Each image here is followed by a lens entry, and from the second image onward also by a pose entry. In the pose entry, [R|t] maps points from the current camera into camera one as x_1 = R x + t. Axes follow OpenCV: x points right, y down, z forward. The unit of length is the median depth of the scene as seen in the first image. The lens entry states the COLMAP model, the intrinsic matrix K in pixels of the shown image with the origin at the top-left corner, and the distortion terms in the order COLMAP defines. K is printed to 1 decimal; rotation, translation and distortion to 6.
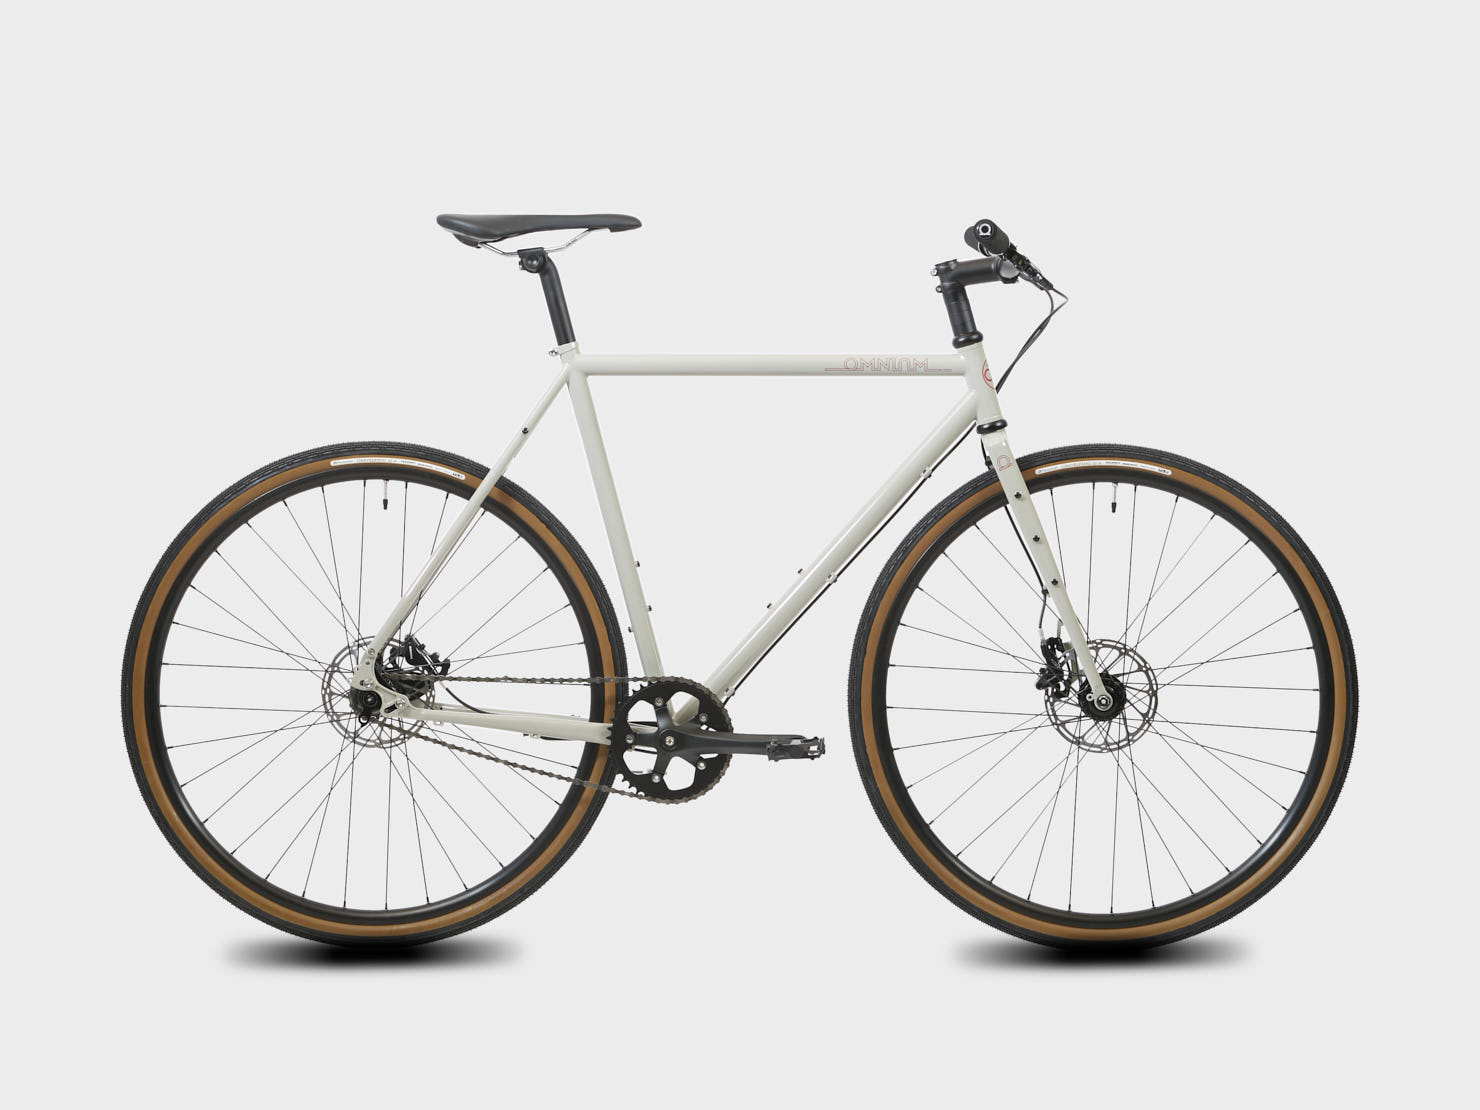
lens RADIAL K [[4749.5, 0, 744.7], [0, 4749.5, 554.1], [0, 0, 1]] dist [0.390201, 0.000000]
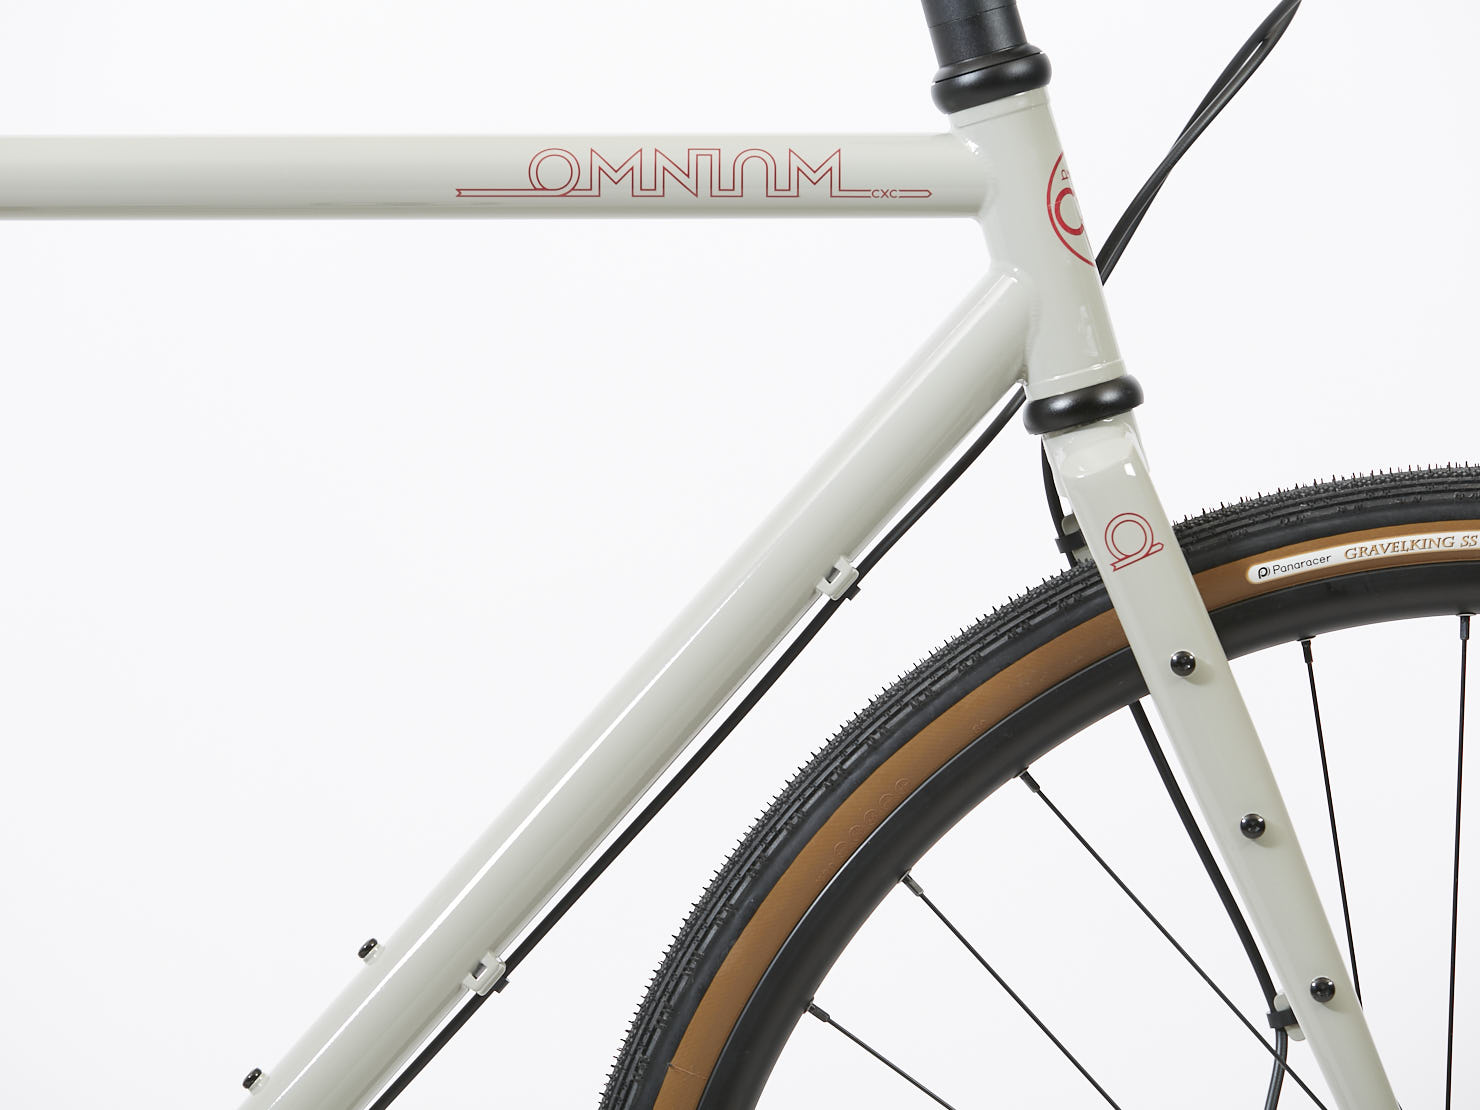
lens RADIAL K [[8223.3, 0, 740.0], [0, 8223.3, 554.1], [0, 0, 1]] dist [0.090479, 0.000000]
pose [[0.999911, -0.003053, 0.012991, 0.026696], [0.003105, 0.999988, -0.003914, -0.016695], [-0.012979, 0.003954, 0.999908, 0.539291]]
